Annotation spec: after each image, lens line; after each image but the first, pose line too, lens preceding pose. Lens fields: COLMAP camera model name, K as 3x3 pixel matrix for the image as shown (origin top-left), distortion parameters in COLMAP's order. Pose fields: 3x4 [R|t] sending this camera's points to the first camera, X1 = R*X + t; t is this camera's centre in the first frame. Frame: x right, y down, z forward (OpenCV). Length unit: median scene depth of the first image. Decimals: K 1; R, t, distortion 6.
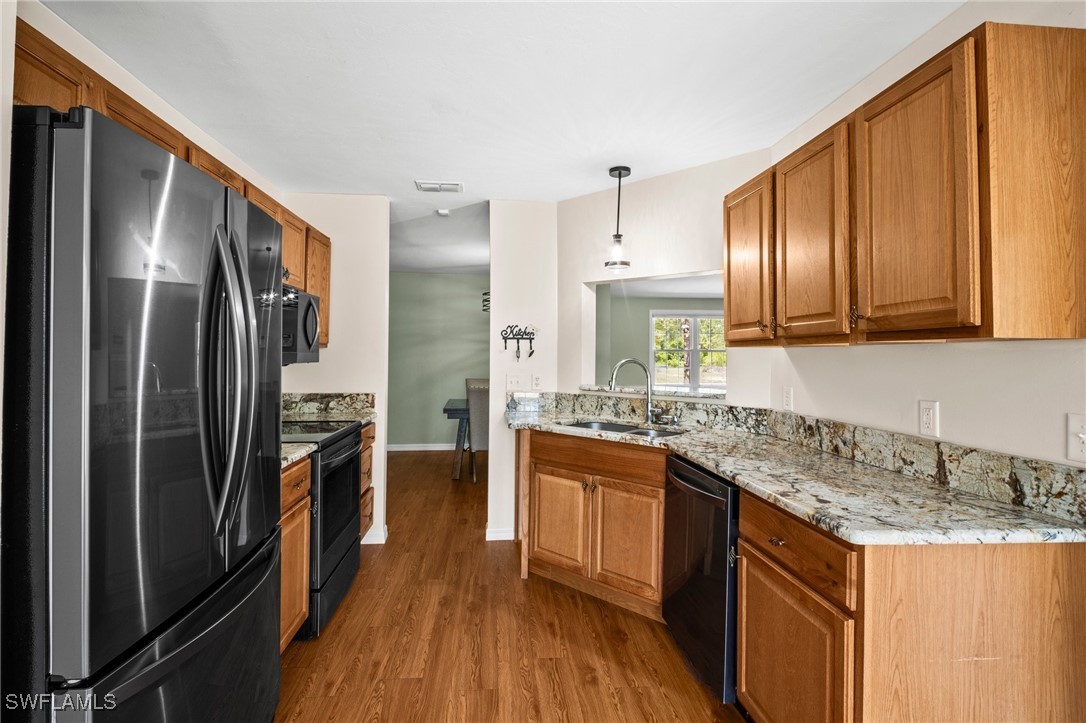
lens RADIAL K [[509.7, 0, 551.0], [0, 509.7, 349.7], [0, 0, 1]] dist [-0.000054, -0.008078]
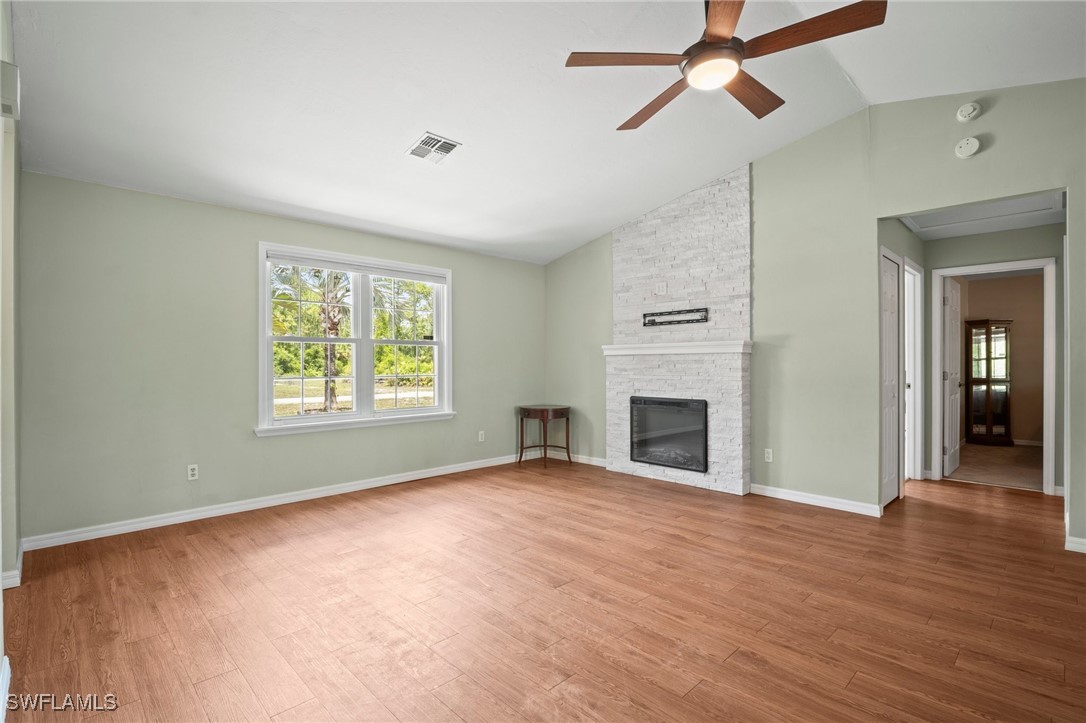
lens RADIAL K [[509.7, 0, 525.7], [0, 509.7, 365.7], [0, 0, 1]] dist [-0.000054, -0.008078]
pose [[0.803454, -0.010856, 0.595267, 0.374439], [0.003212, 0.999898, 0.013899, 0.060735], [-0.595358, -0.009255, 0.803408, 1.724904]]
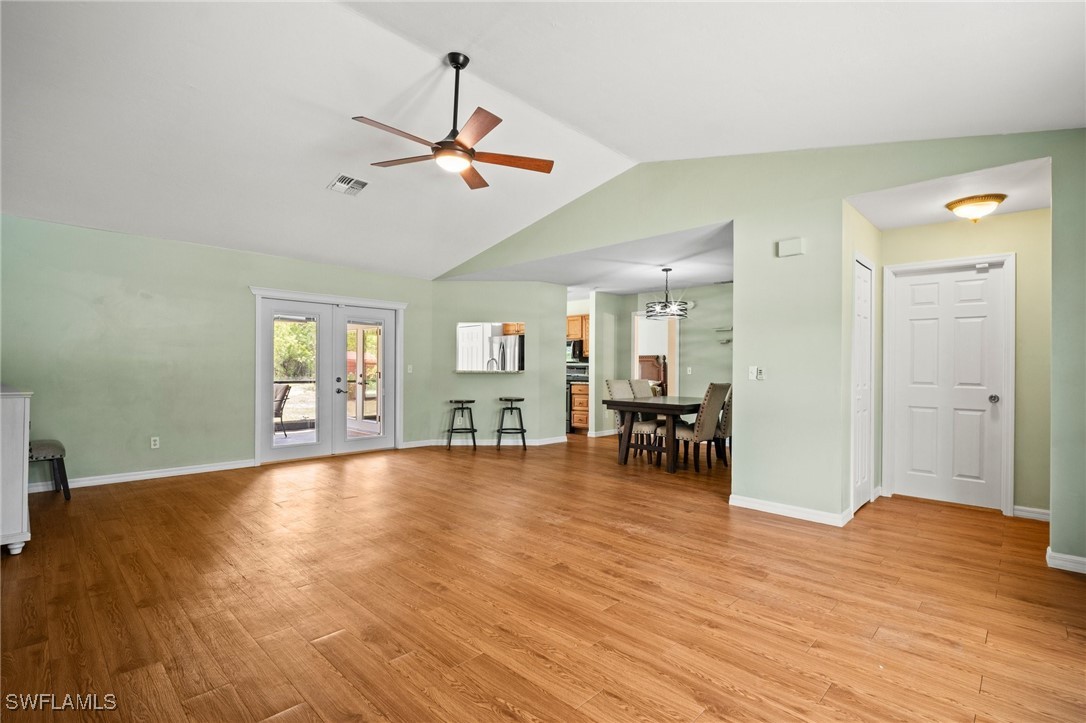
lens RADIAL K [[509.7, 0, 529.6], [0, 509.7, 376.8], [0, 0, 1]] dist [-0.000054, -0.008078]
pose [[-0.781399, -0.003851, -0.624020, 1.552498], [-0.009765, 0.999934, 0.006057, 0.092645], [0.623956, 0.010826, -0.781385, 3.072759]]
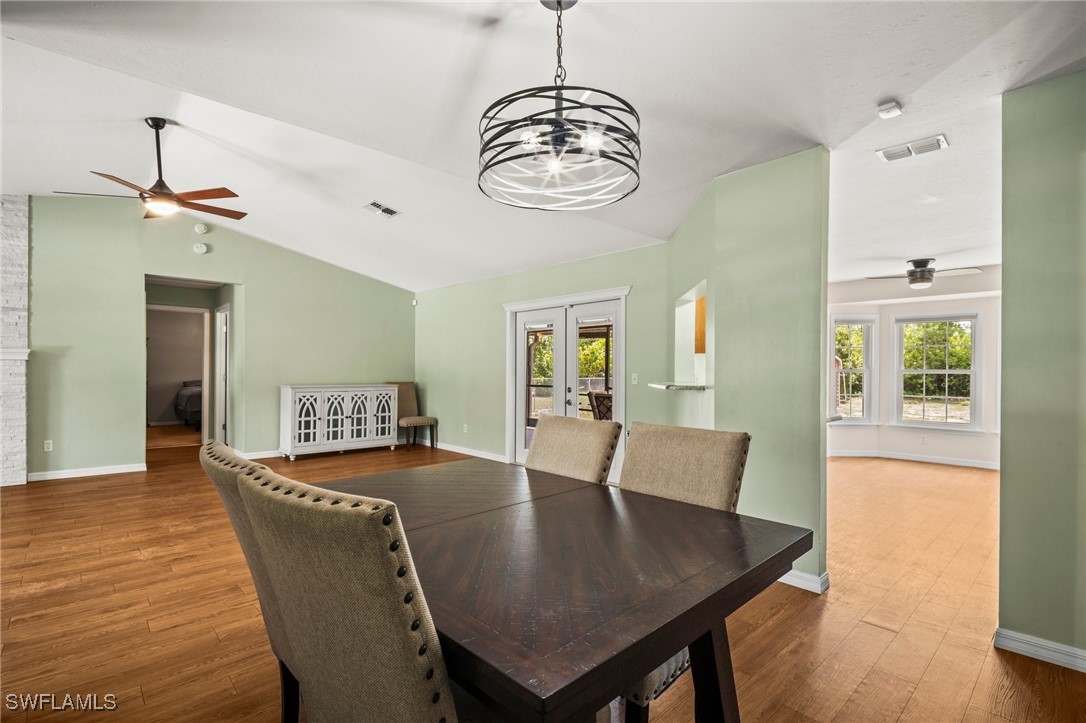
lens RADIAL K [[509.7, 0, 548.9], [0, 509.7, 370.6], [0, 0, 1]] dist [-0.000054, -0.008078]
pose [[-0.592464, -0.014104, 0.805474, -0.593053], [-0.015623, 0.999860, 0.006017, 0.044734], [-0.805446, -0.009020, -0.592601, 2.120681]]
